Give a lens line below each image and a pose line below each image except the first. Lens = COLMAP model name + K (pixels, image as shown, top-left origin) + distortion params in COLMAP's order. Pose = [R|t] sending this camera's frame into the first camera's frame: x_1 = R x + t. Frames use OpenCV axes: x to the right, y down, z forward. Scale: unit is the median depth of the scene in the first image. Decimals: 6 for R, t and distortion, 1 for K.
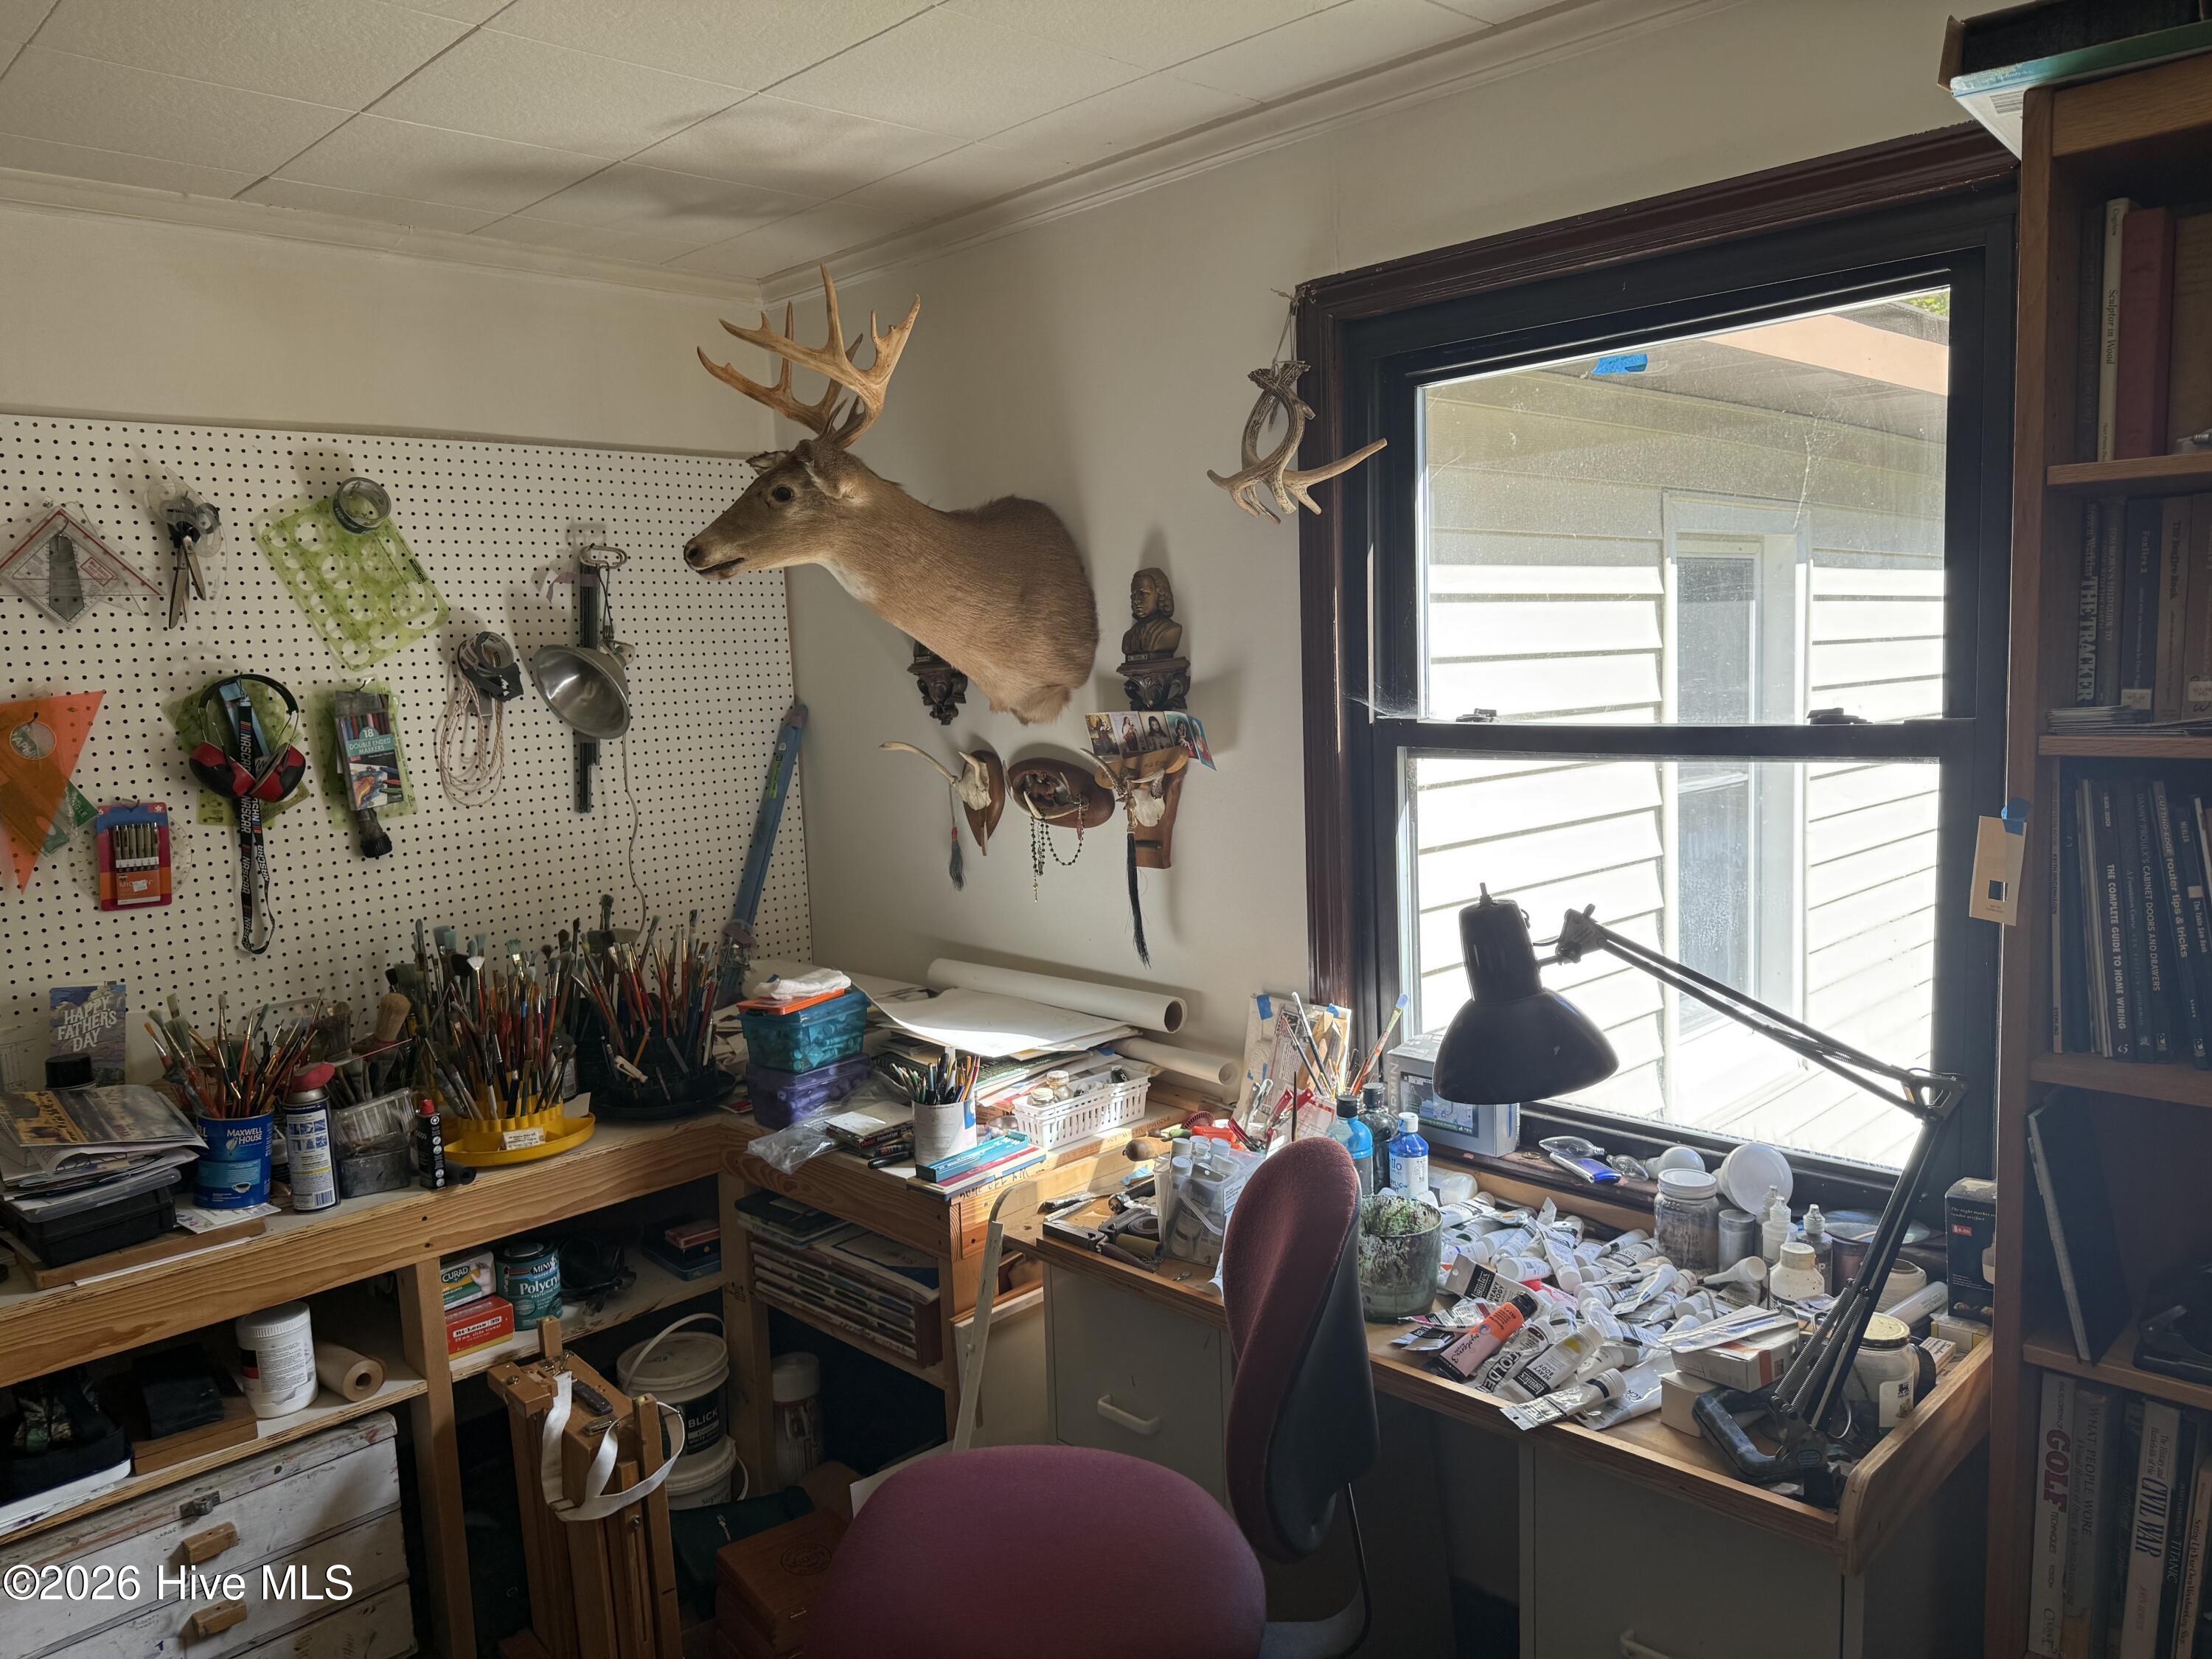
lens RADIAL K [[1572.7, 0, 1146.4], [0, 1572.7, 821.6], [0, 0, 1]] dist [0.026426, -0.033020]
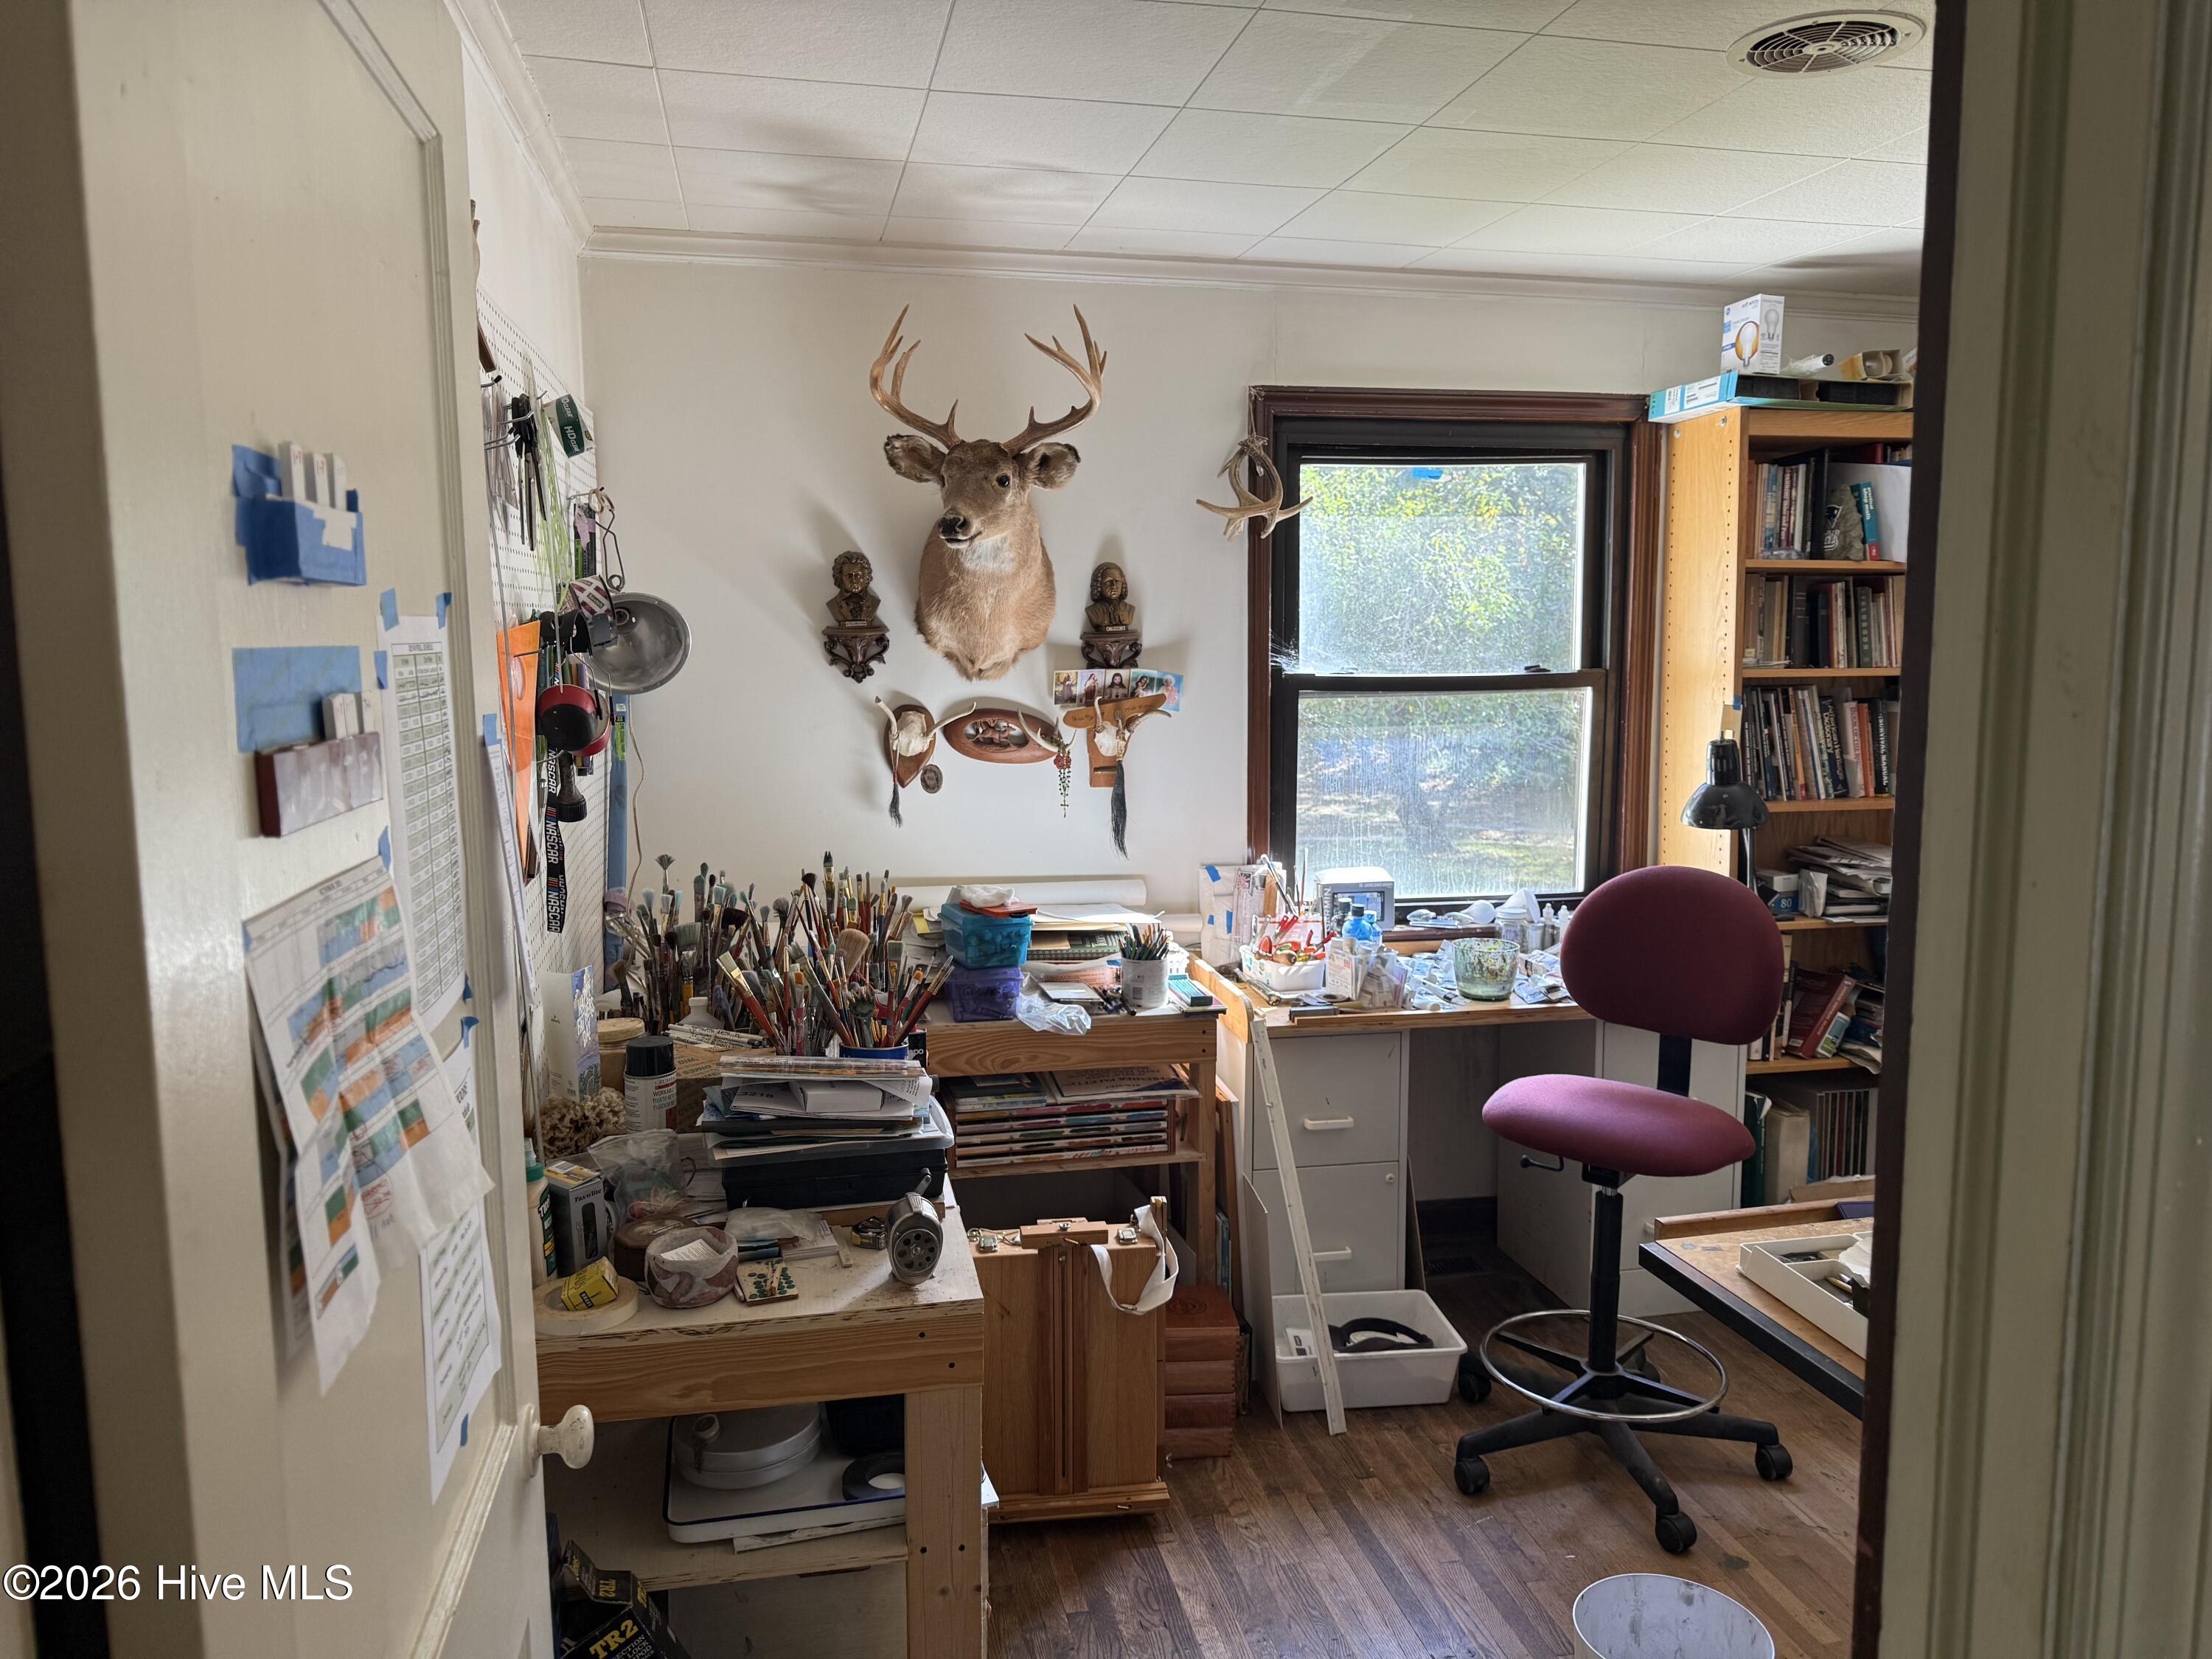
lens RADIAL K [[1551.1, 0, 1106.0], [0, 1551.1, 829.5], [0, 0, 1]] dist [0.054620, -0.079527]
pose [[0.543487, -0.070707, 0.836434, -1.147240], [0.072306, 0.996686, 0.037272, 0.016846], [-0.836297, 0.040222, 0.546799, 0.288477]]
